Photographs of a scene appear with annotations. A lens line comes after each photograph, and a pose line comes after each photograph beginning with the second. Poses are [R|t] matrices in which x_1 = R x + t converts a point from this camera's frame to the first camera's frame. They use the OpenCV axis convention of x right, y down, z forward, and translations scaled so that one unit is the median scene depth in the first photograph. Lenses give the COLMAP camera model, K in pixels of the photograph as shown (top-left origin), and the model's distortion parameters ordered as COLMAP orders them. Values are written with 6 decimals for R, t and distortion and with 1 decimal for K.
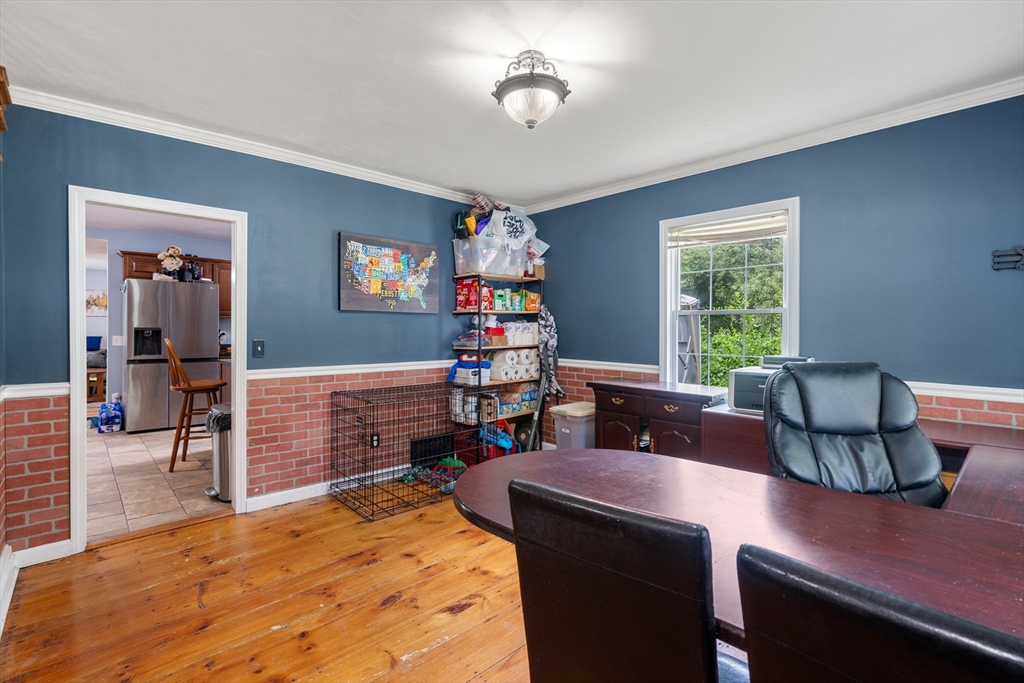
lens RADIAL K [[461.9, 0, 507.0], [0, 461.9, 317.0], [0, 0, 1]] dist [-0.005428, 0.002027]
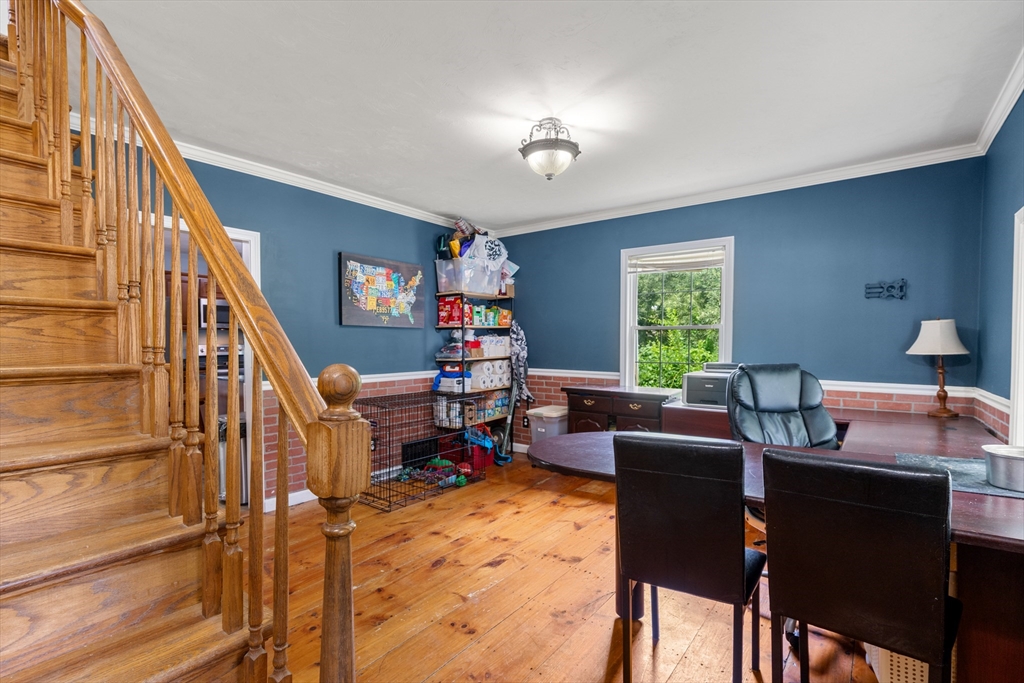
lens RADIAL K [[461.9, 0, 511.3], [0, 461.9, 346.0], [0, 0, 1]] dist [-0.005428, 0.002027]
pose [[0.986110, -0.004991, 0.166020, -0.175728], [-0.000590, 0.999437, 0.033548, -0.003067], [-0.166094, -0.033180, 0.985552, -0.150724]]
